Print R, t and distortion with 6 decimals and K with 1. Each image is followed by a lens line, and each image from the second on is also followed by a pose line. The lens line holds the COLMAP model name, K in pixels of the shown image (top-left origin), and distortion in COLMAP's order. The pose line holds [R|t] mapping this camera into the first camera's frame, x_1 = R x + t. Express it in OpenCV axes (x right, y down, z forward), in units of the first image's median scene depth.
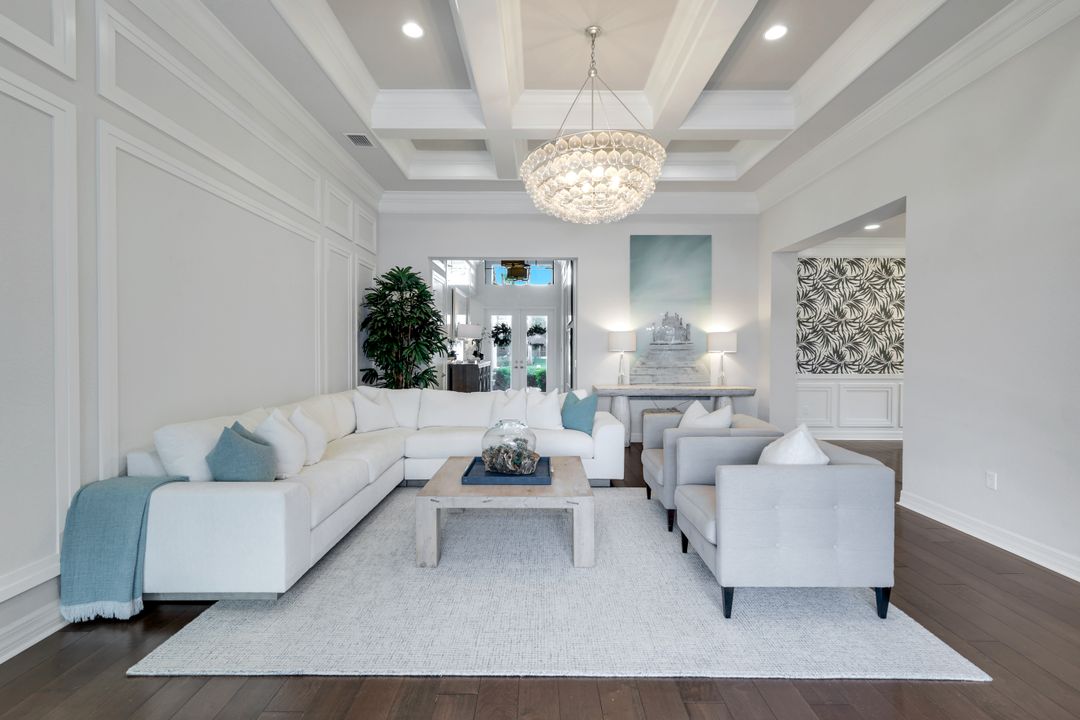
lens RADIAL K [[481.2, 0, 534.0], [0, 481.2, 354.1], [0, 0, 1]] dist [0.003903, -0.000870]
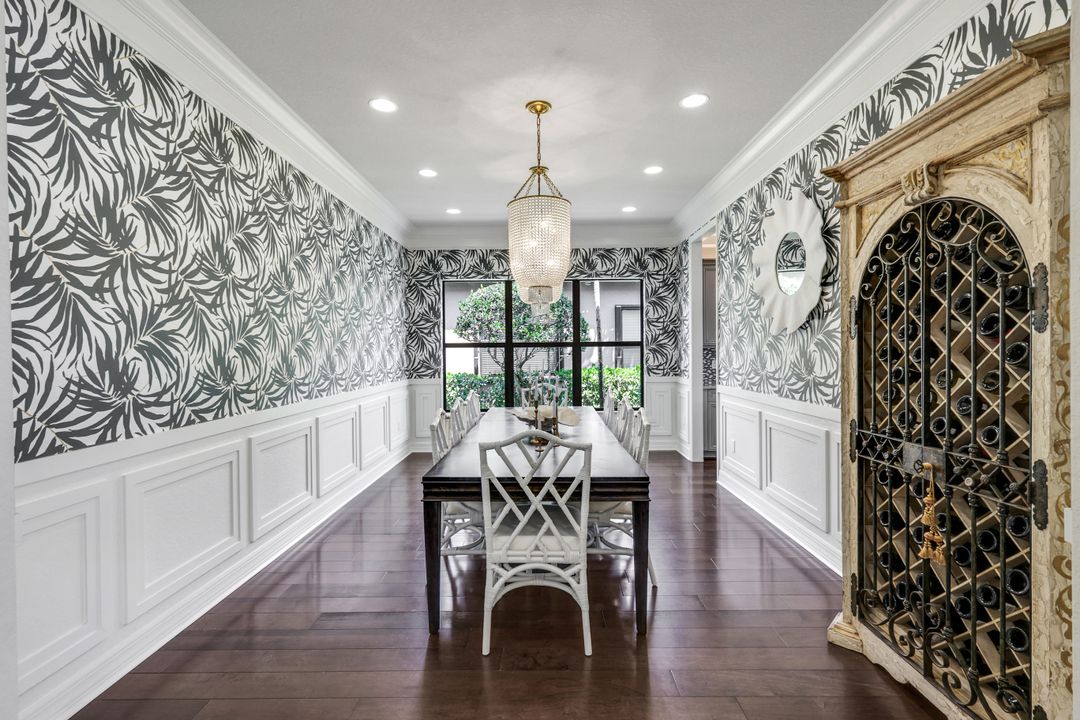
lens RADIAL K [[481.2, 0, 538.9], [0, 481.2, 355.6], [0, 0, 1]] dist [0.003903, -0.000870]
pose [[-0.023362, -0.011464, 0.999661, 0.352058], [0.018886, 0.999751, 0.011906, -0.008380], [-0.999549, 0.019157, -0.023139, 0.776425]]
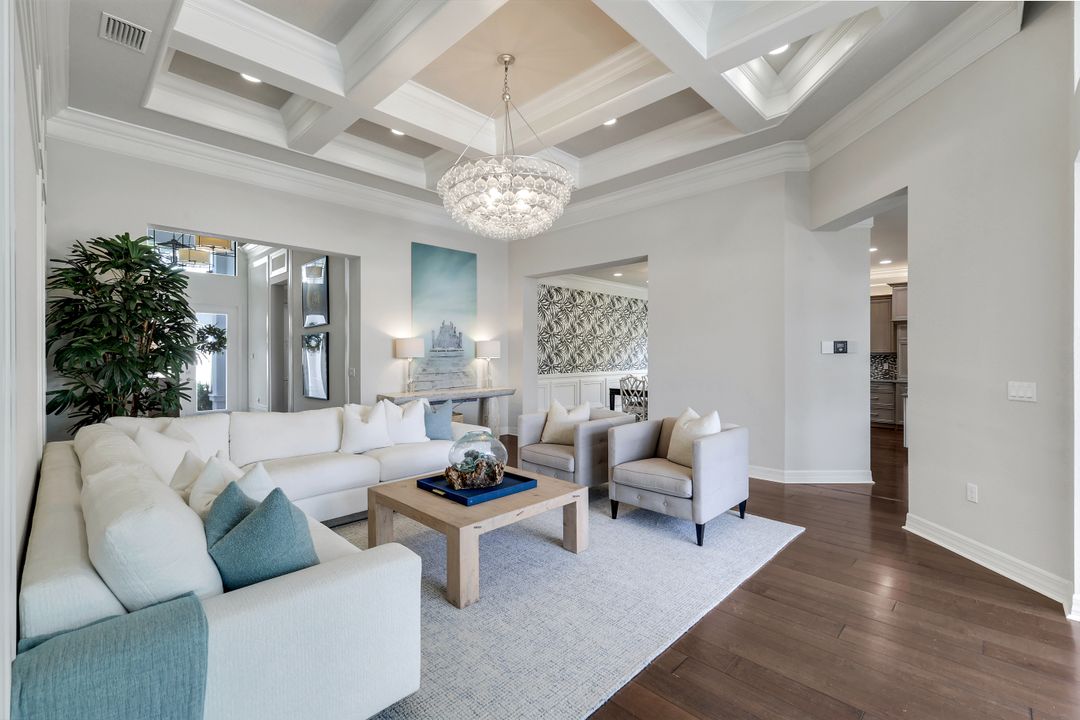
lens RADIAL K [[481.2, 0, 538.0], [0, 481.2, 353.9], [0, 0, 1]] dist [0.003903, -0.000870]
pose [[0.689747, -0.001916, 0.724048, -0.343378], [0.008004, 0.999956, -0.004979, -0.007486], [-0.724006, 0.009229, 0.689732, 0.126711]]
